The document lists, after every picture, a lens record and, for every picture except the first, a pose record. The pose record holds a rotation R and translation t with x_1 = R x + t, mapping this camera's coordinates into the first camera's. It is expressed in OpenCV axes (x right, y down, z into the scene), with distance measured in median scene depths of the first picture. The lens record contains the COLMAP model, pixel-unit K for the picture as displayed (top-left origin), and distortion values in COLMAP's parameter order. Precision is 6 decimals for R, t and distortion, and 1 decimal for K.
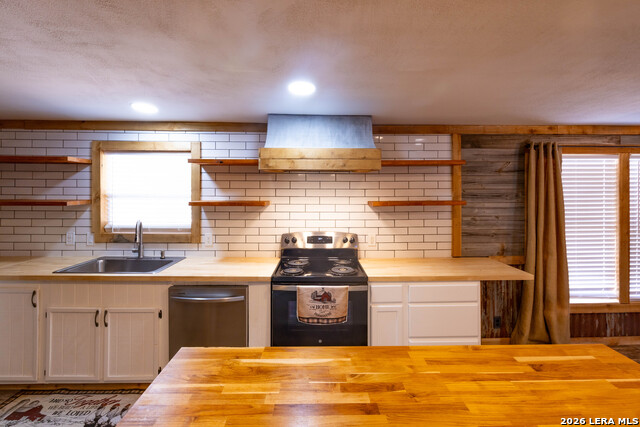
lens RADIAL K [[257.6, 0, 330.0], [0, 257.6, 195.8], [0, 0, 1]] dist [0.002940, 0.000467]
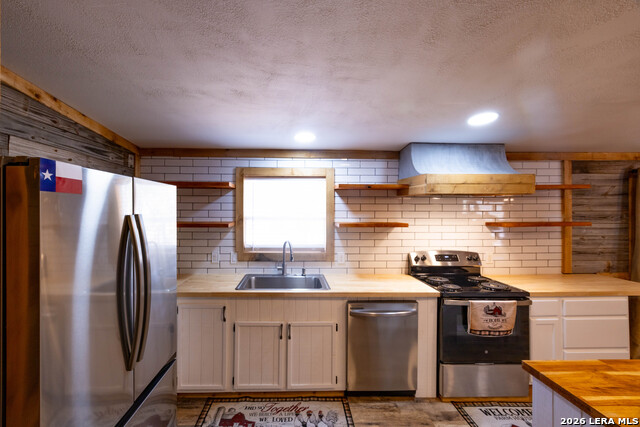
lens RADIAL K [[235.3, 0, 322.3], [0, 235.3, 216.5], [0, 0, 1]] dist [0.006537, 0.000657]
pose [[0.999966, -0.002156, 0.007979, -0.567294], [0.002177, 0.999994, -0.002569, -0.003179], [-0.007974, 0.002586, 0.999965, 0.007585]]
